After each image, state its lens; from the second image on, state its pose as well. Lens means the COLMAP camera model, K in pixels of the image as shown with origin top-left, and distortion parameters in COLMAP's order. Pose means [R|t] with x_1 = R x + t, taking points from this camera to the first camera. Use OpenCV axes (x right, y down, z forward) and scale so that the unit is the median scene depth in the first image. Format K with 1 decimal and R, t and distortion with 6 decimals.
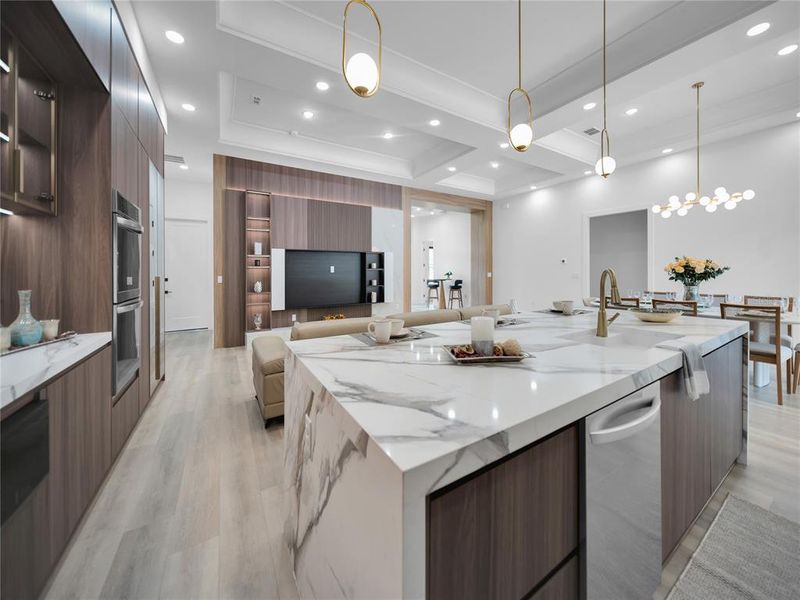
lens RADIAL K [[289.2, 0, 396.5], [0, 289.2, 273.0], [0, 0, 1]] dist [0.000094, -0.000005]
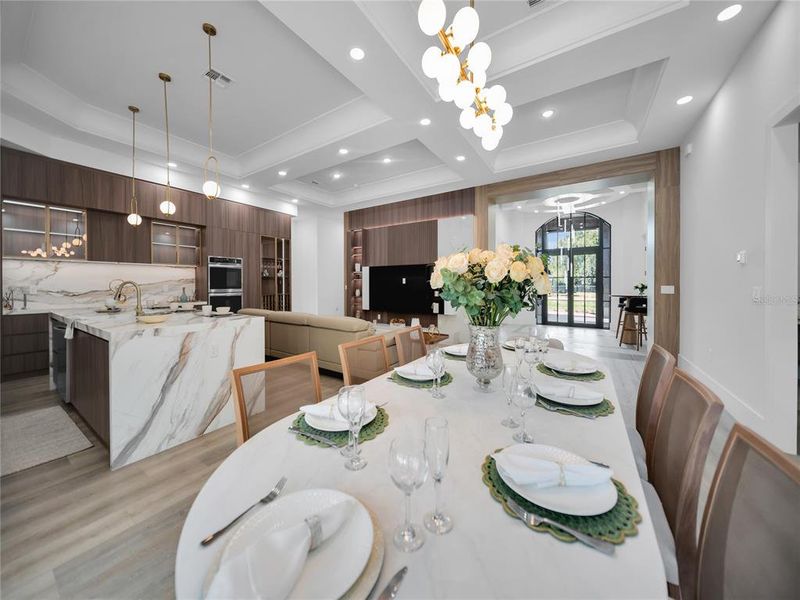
lens RADIAL K [[285.7, 0, 397.3], [0, 285.7, 284.2], [0, 0, 1]] dist [-0.002616, -0.000350]
pose [[0.425436, 0.008454, -0.904949, 0.841838], [-0.005160, 0.999963, 0.006916, -0.007266], [0.904974, 0.001728, 0.425463, 0.484623]]
